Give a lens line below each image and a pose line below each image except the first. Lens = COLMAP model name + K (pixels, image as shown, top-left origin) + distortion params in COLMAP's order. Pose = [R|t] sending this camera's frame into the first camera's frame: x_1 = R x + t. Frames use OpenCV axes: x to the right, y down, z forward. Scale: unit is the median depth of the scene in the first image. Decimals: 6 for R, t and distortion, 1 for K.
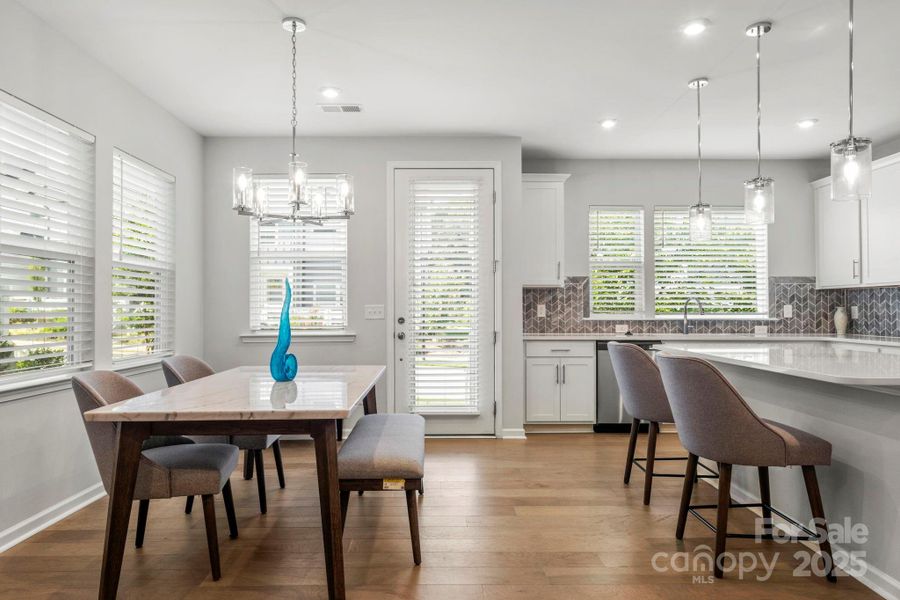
lens RADIAL K [[504.5, 0, 449.6], [0, 504.5, 309.0], [0, 0, 1]] dist [0.016283, -0.001187]
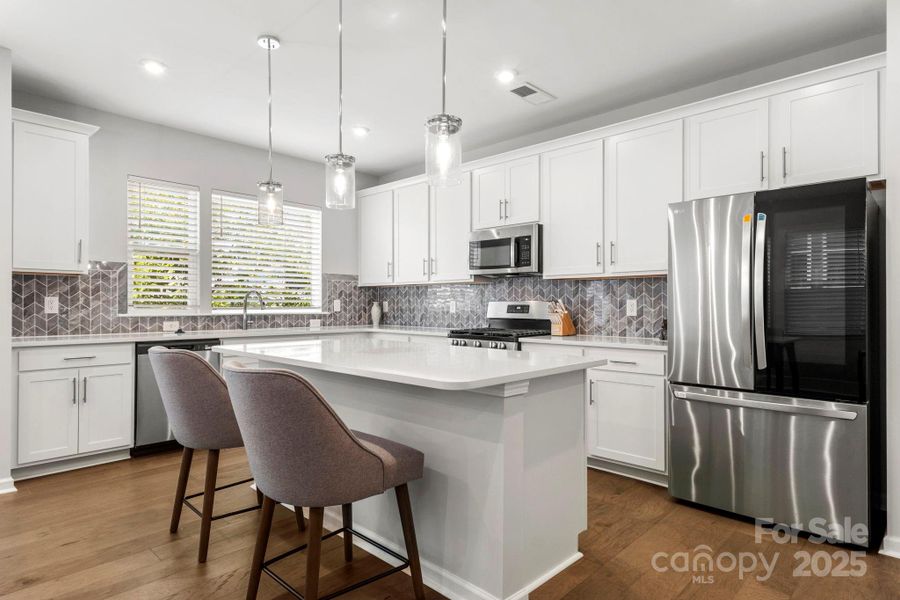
lens RADIAL K [[465.1, 0, 444.7], [0, 465.1, 298.7], [0, 0, 1]] dist [0.003627, 0.001126]
pose [[0.653925, 0.011689, 0.756469, 0.055922], [-0.003312, 0.999915, -0.012588, 0.001405], [-0.756552, 0.005726, 0.653908, 0.160054]]
